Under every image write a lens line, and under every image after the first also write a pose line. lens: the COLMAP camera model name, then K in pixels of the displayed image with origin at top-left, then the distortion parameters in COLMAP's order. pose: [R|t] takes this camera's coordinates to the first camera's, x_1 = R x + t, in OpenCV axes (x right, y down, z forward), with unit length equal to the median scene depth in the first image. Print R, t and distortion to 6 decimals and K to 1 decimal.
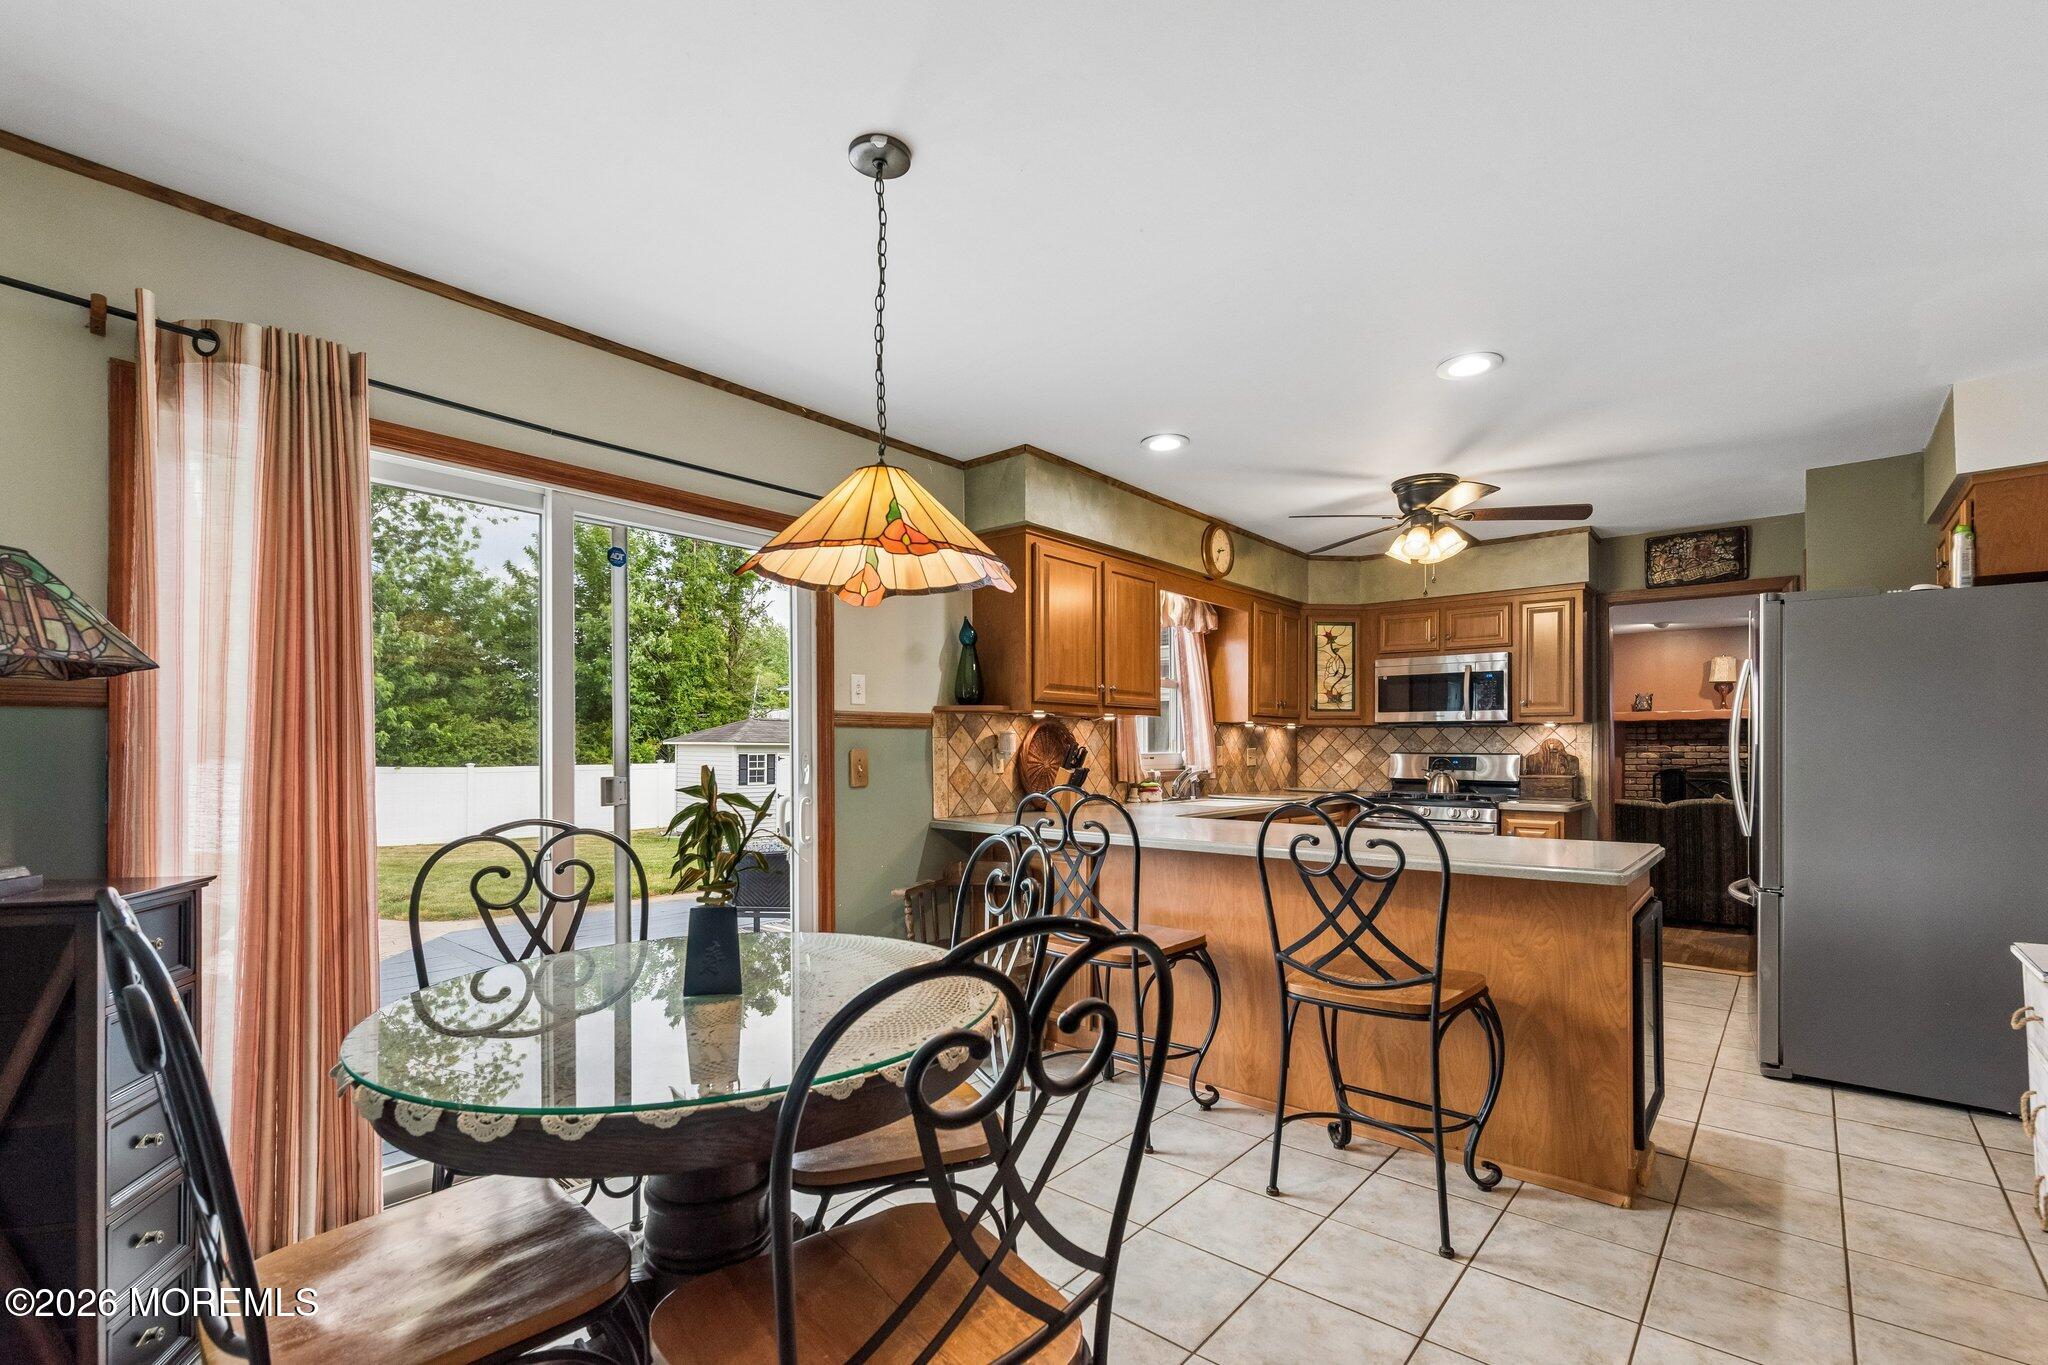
lens RADIAL K [[883.3, 0, 1032.7], [0, 883.3, 749.8], [0, 0, 1]] dist [-0.000094, 0.000065]
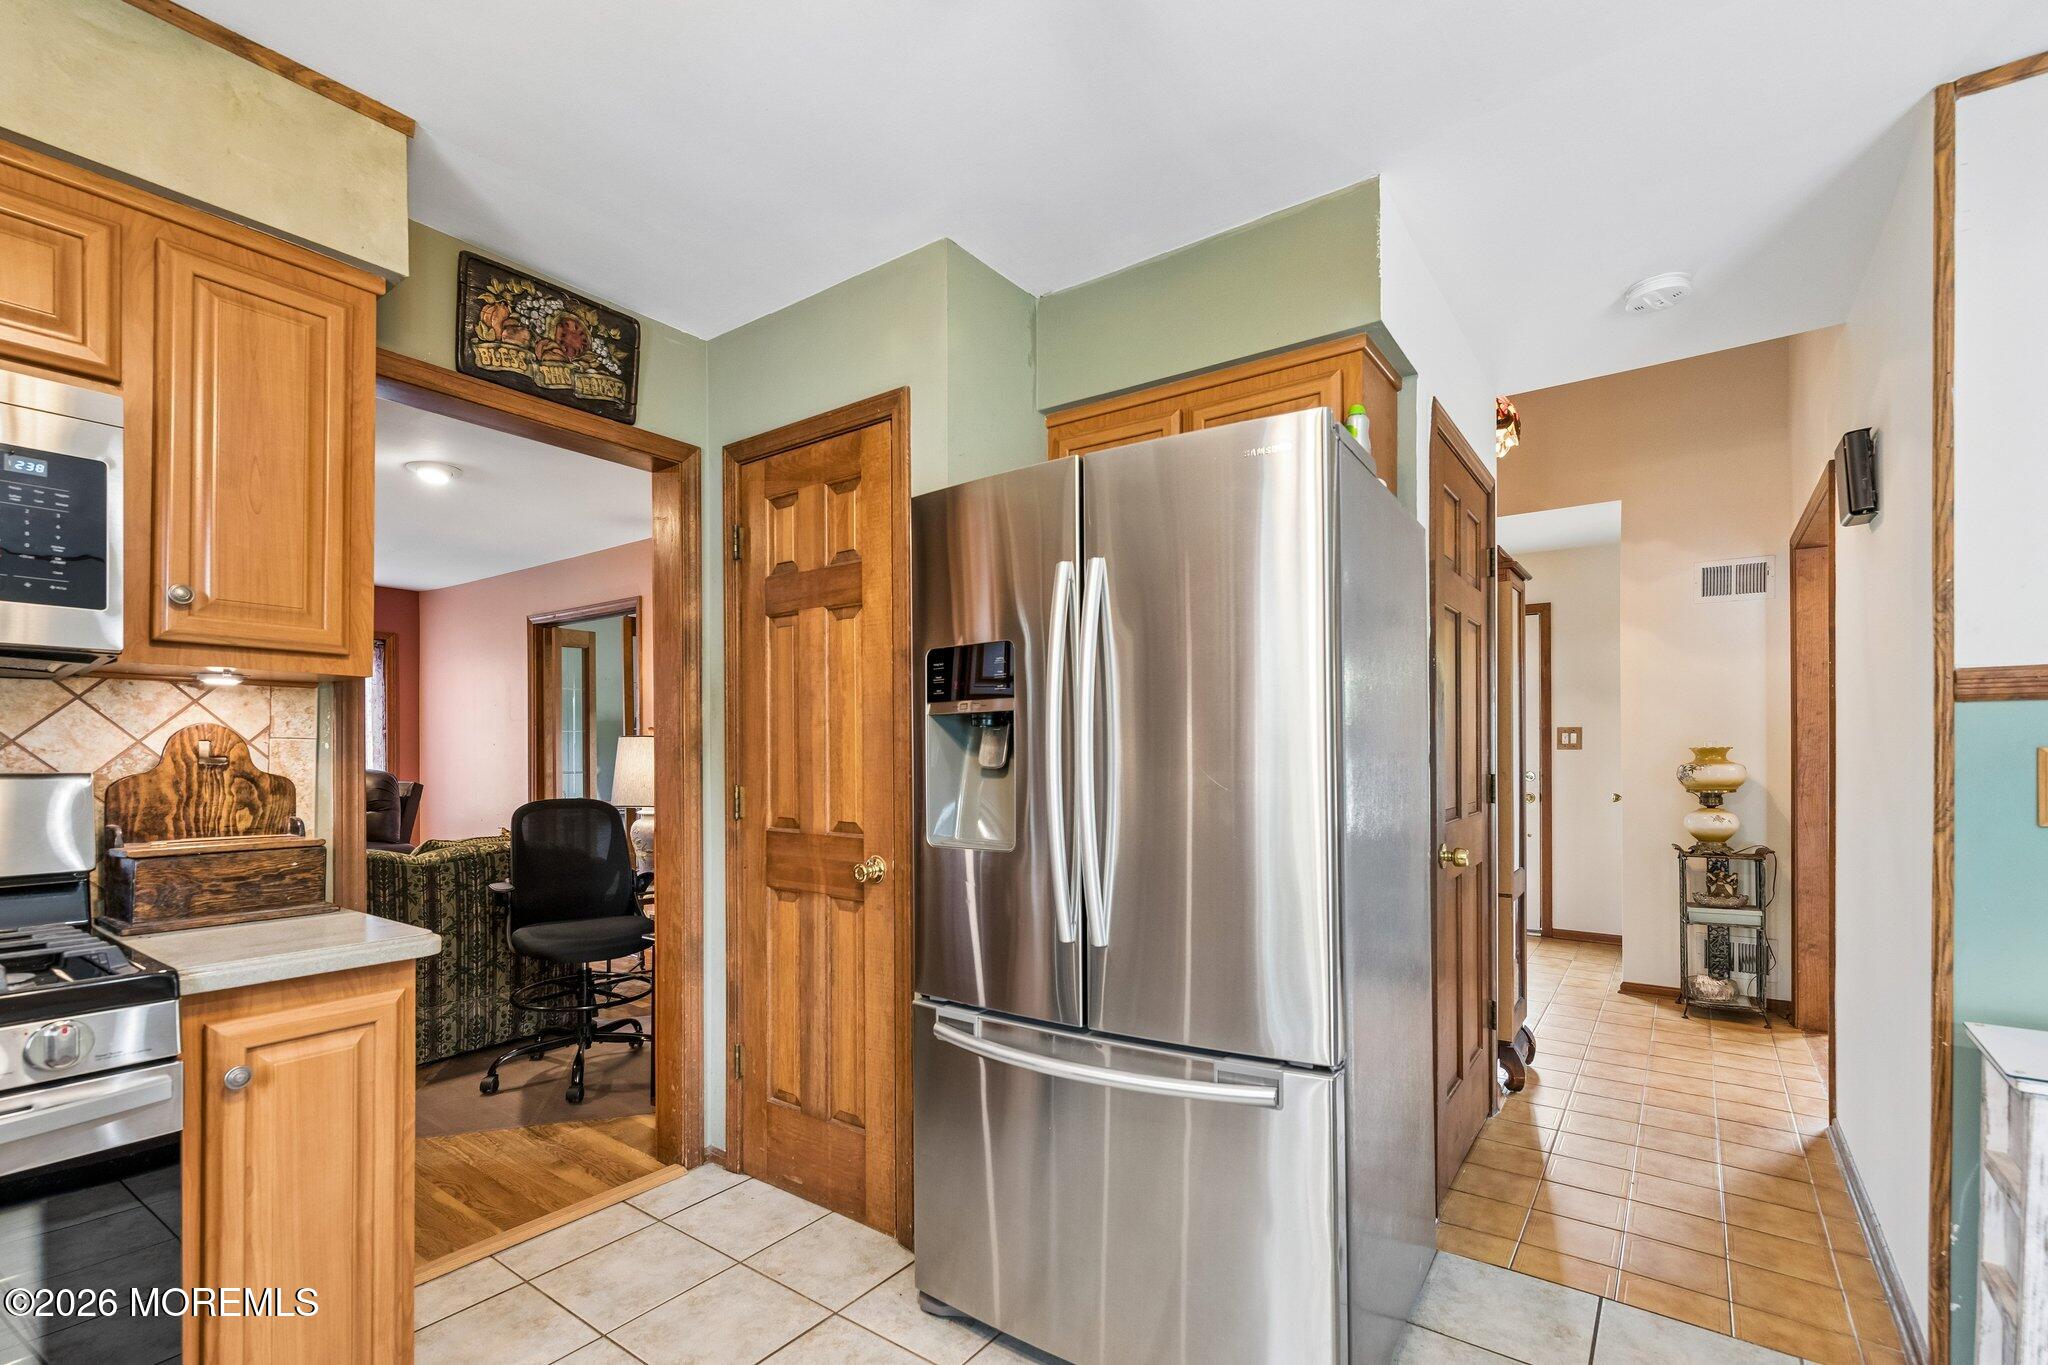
lens RADIAL K [[918.1, 0, 1020.4], [0, 918.1, 750.1], [0, 0, 1]] dist [-0.000445, 0.000040]
pose [[-0.077762, 0.000861, 0.996972, 0.234993], [0.003547, 0.999994, -0.000587, -0.002183], [-0.996966, 0.003491, -0.077765, 0.747724]]
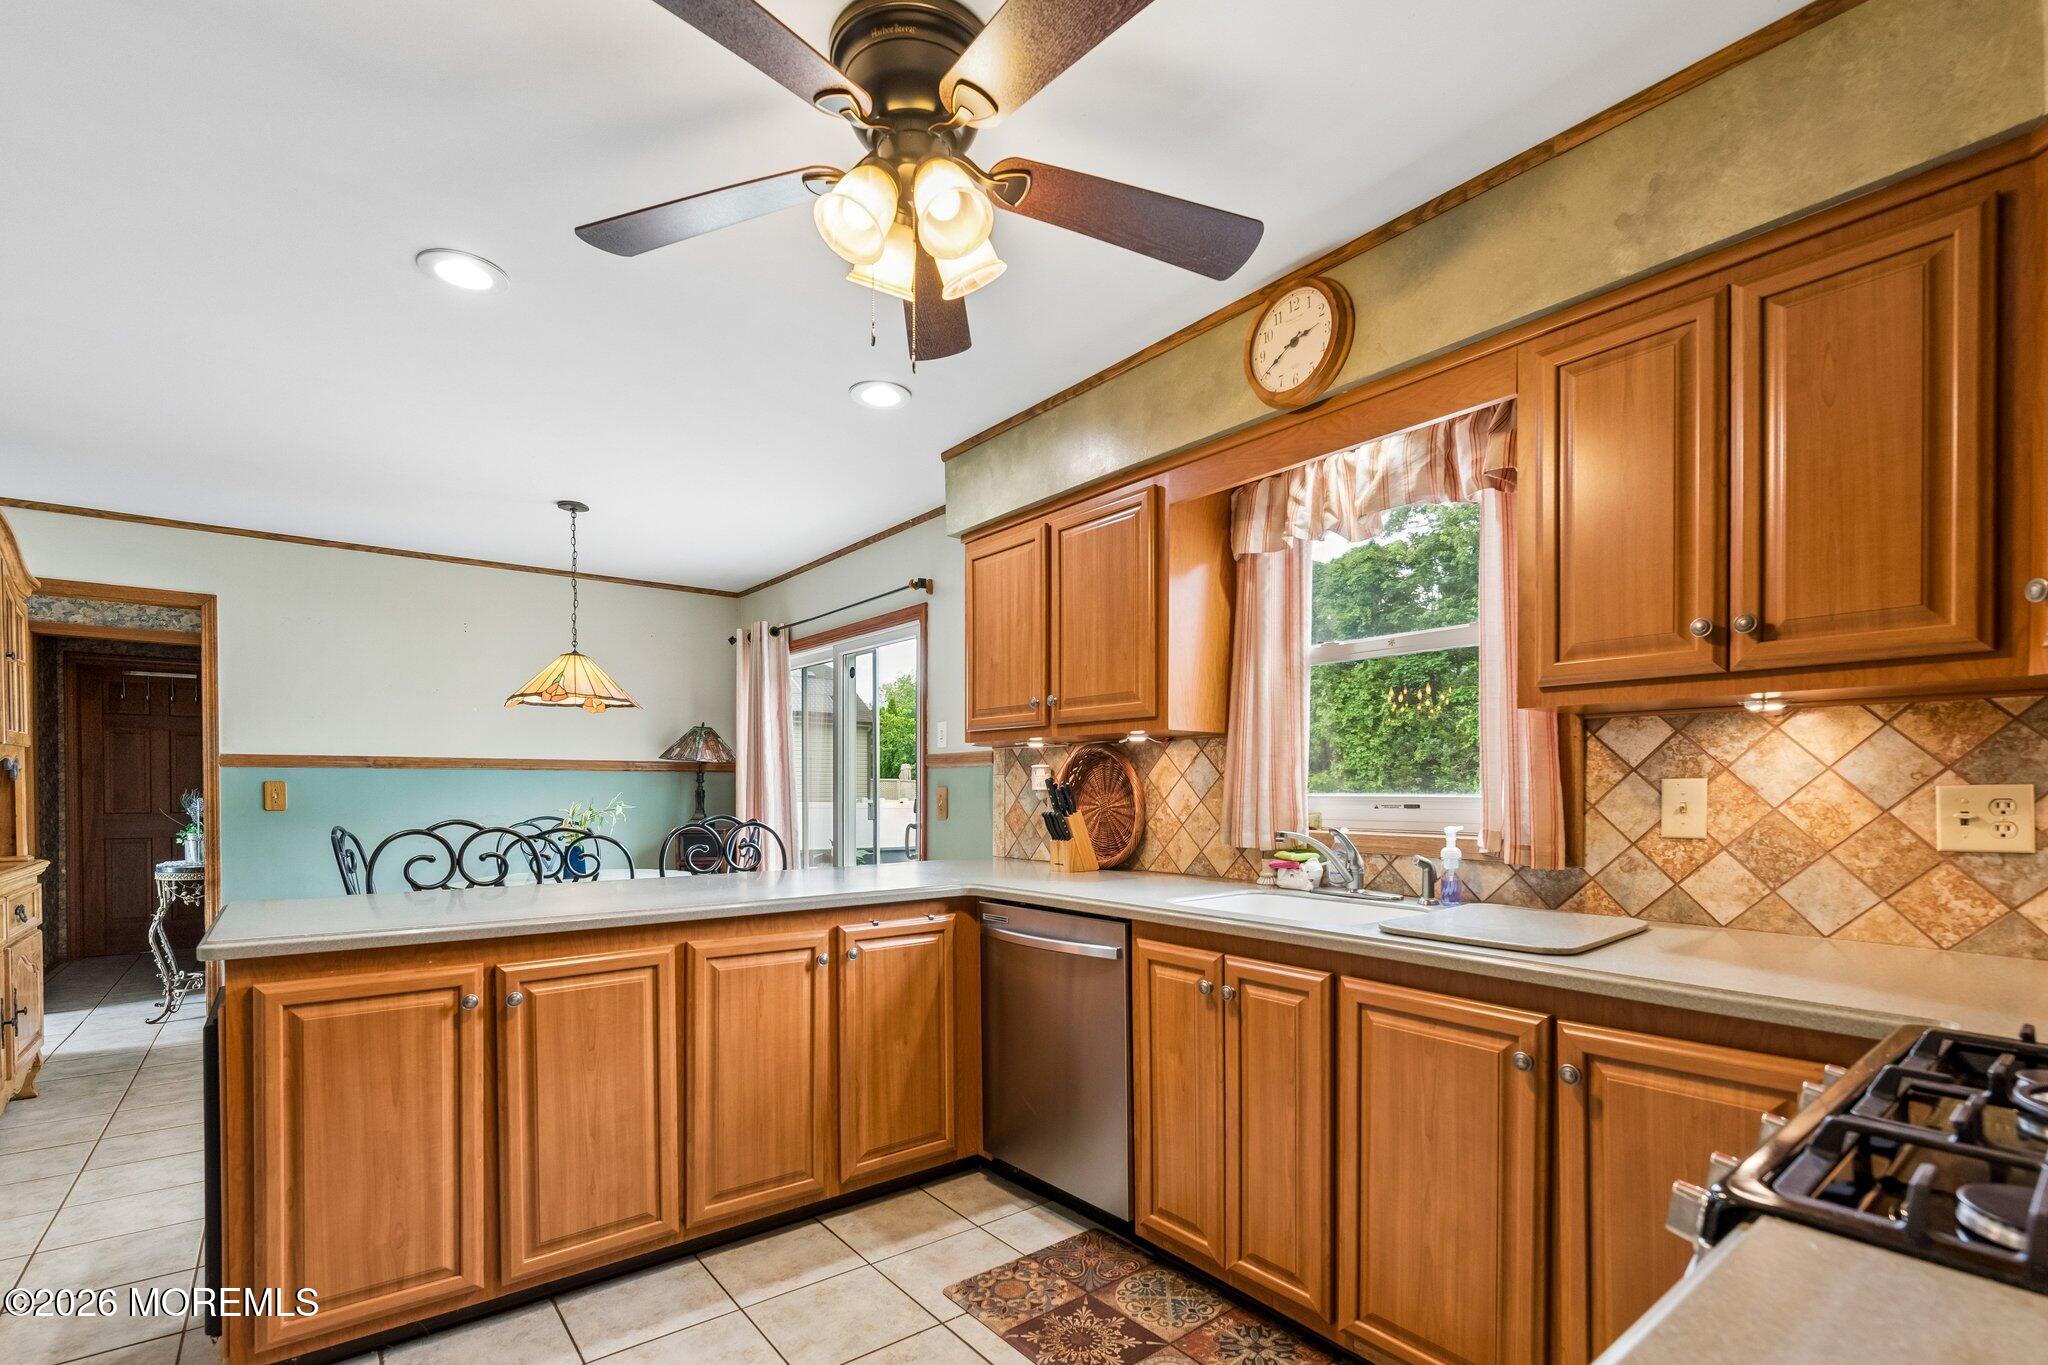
lens RADIAL K [[940.2, 0, 1031.1], [0, 940.2, 806.2], [0, 0, 1]] dist [0.001544, 0.000222]
pose [[-0.193393, 0.021574, -0.980884, 0.650961], [-0.001135, 0.999753, 0.022213, -0.001400], [0.981121, 0.005409, -0.193321, 0.886915]]
